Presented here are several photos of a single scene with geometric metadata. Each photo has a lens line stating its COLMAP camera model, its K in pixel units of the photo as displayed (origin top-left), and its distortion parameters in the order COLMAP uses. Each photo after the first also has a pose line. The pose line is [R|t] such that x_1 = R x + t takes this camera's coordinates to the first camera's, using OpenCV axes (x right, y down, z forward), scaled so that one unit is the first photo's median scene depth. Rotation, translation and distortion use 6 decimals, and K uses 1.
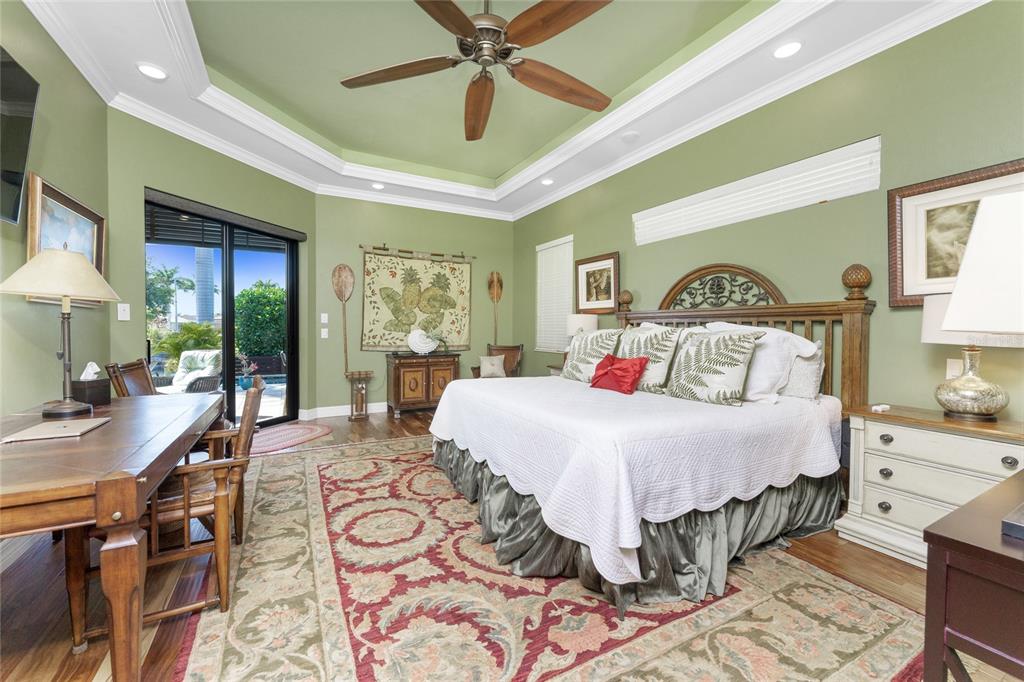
lens RADIAL K [[410.9, 0, 509.7], [0, 410.9, 337.1], [0, 0, 1]] dist [-0.002008, -0.000216]
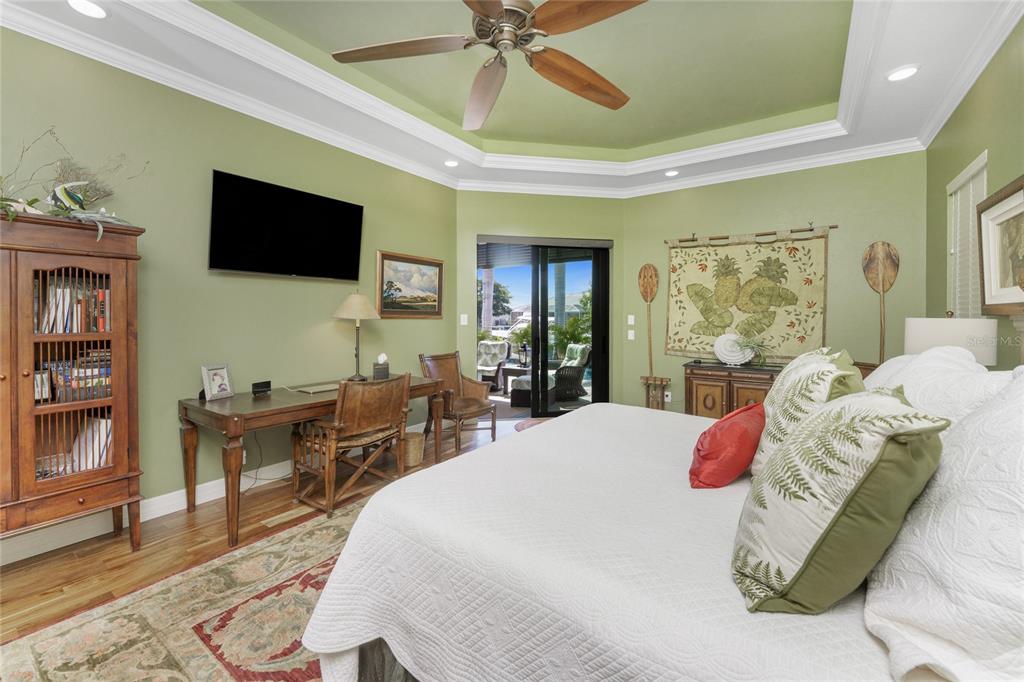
lens RADIAL K [[410.9, 0, 484.9], [0, 410.9, 317.7], [0, 0, 1]] dist [-0.002008, -0.000216]
pose [[0.446292, -0.003264, -0.894882, 0.278351], [-0.021294, 0.999671, -0.014266, -0.028203], [0.894634, 0.025423, 0.446076, 0.223672]]
